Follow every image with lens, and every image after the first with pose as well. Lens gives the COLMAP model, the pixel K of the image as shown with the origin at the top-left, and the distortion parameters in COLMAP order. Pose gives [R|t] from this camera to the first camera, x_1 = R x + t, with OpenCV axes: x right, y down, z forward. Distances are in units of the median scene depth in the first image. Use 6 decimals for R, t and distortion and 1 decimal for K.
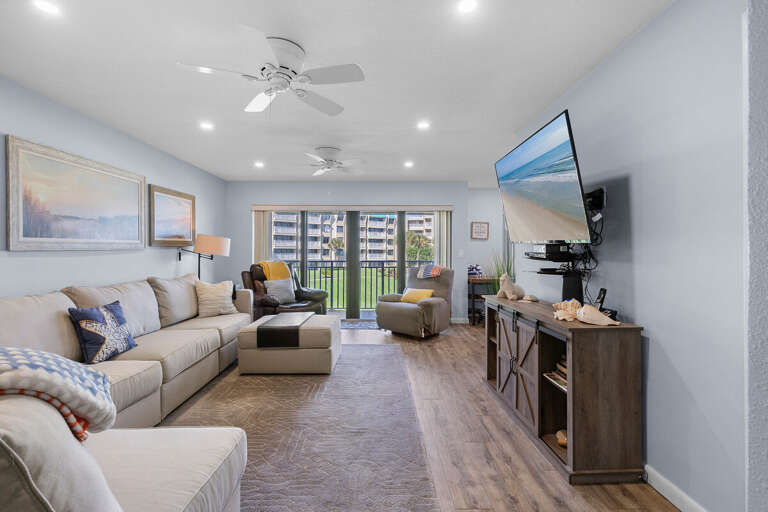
lens RADIAL K [[291.5, 0, 385.2], [0, 291.5, 251.4], [0, 0, 1]] dist [-0.021145, -0.001500]
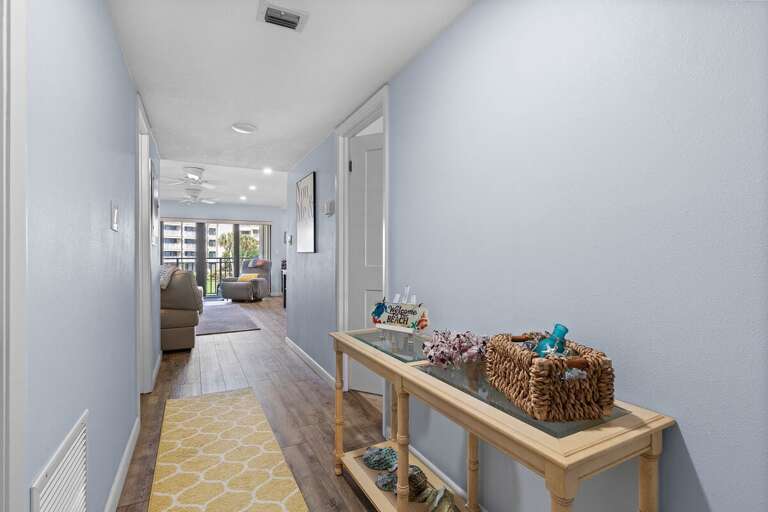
lens RADIAL K [[354.2, 0, 386.6], [0, 354.2, 254.7], [0, 0, 1]] dist [0.003559, 0.000104]
pose [[0.877862, -0.000793, 0.478913, -0.158625], [0.001421, 0.999999, -0.000947, 0.027546], [-0.478912, 0.001512, 0.877862, -1.100331]]
